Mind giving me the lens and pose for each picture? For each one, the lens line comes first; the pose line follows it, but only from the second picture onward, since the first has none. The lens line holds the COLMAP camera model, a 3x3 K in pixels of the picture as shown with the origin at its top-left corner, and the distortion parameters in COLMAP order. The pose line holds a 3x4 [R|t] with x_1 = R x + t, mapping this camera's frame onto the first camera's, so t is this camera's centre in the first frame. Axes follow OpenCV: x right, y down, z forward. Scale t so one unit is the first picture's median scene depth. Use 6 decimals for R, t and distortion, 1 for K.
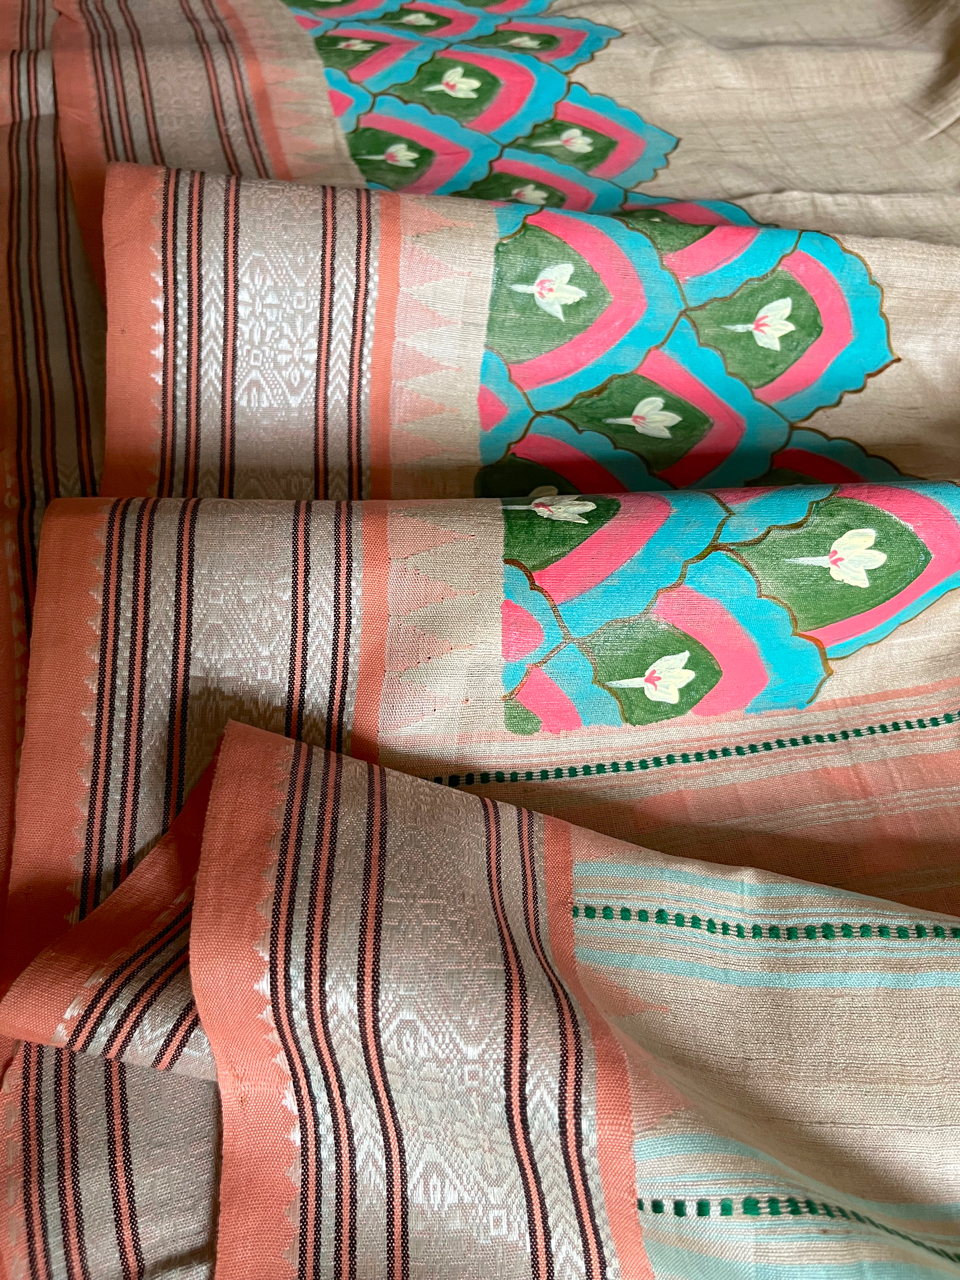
lens RADIAL K [[1015.8, 0, 472.1], [0, 1015.8, 624.6], [0, 0, 1]] dist [0.059246, -0.102418]
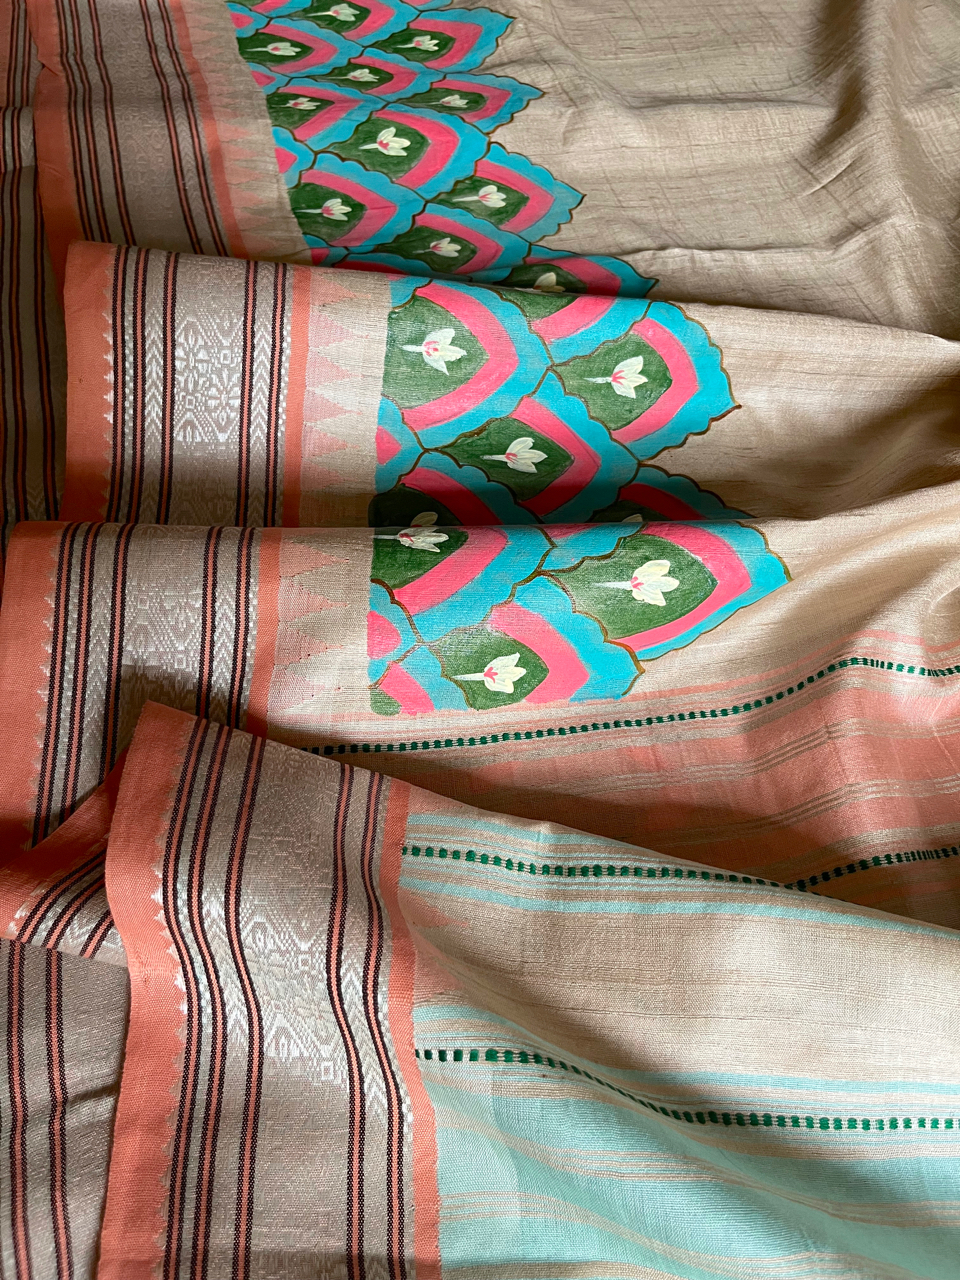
lens RADIAL K [[1015.8, 0, 472.1], [0, 1015.8, 624.6], [0, 0, 1]] dist [0.059246, -0.102418]
pose [[0.999681, 0.025050, -0.003321, 0.164551], [-0.024926, 0.999132, 0.033385, -0.052666], [0.004155, -0.033291, 0.999437, -0.278856]]
